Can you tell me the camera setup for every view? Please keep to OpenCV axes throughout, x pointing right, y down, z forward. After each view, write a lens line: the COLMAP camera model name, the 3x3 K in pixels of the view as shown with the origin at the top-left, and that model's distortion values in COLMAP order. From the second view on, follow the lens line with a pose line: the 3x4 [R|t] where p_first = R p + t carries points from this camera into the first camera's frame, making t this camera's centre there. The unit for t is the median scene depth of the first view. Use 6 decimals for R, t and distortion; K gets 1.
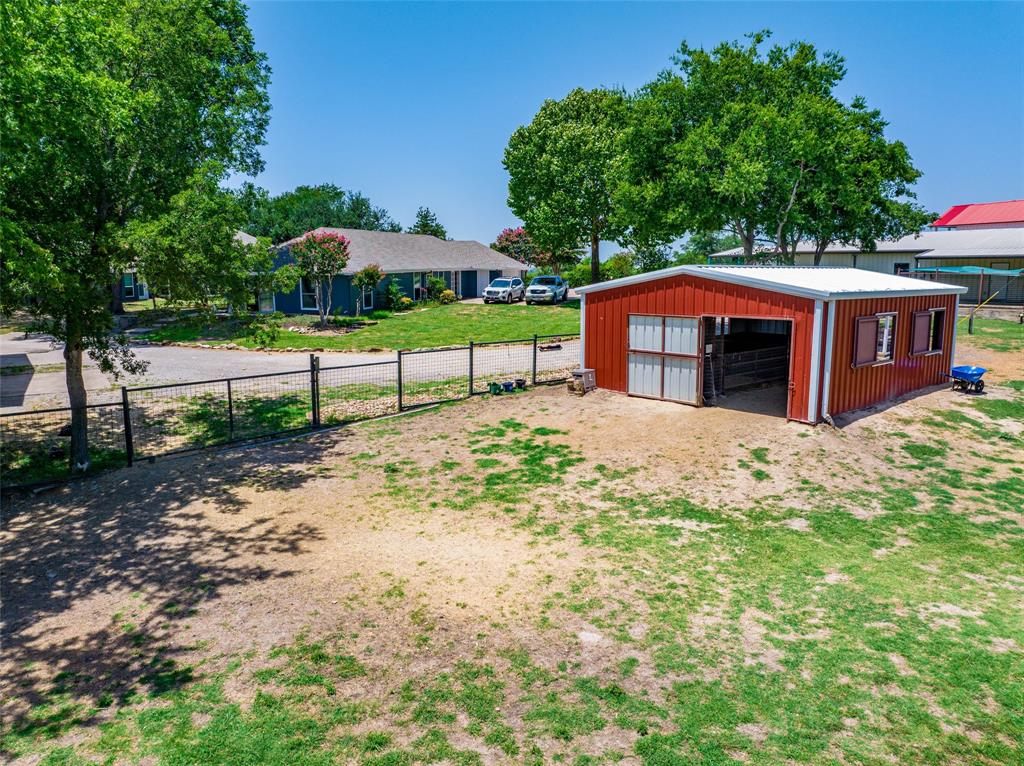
lens RADIAL K [[716.8, 0, 514.8], [0, 716.8, 384.1], [0, 0, 1]] dist [-0.061468, 0.032460]
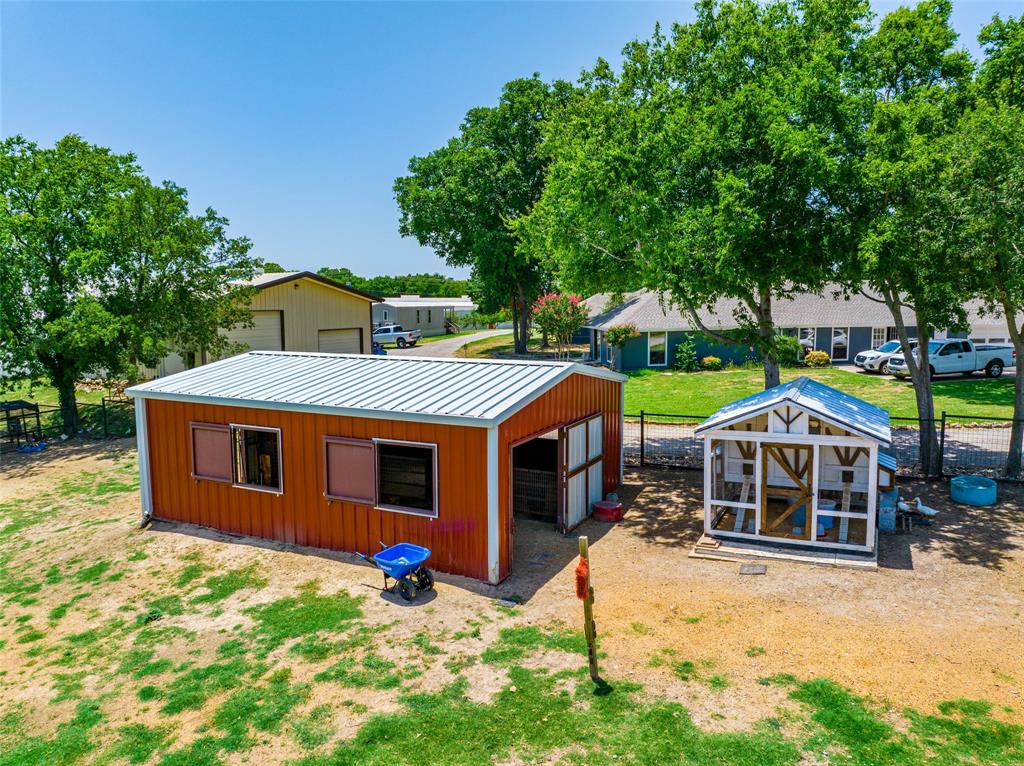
lens RADIAL K [[716.8, 0, 509.8], [0, 716.8, 380.2], [0, 0, 1]] dist [-0.061468, 0.032460]
pose [[0.379913, 0.086370, -0.920981, 1.473818], [-0.129561, 0.990785, 0.039471, -0.239068], [0.915904, 0.104328, 0.387602, 1.011820]]
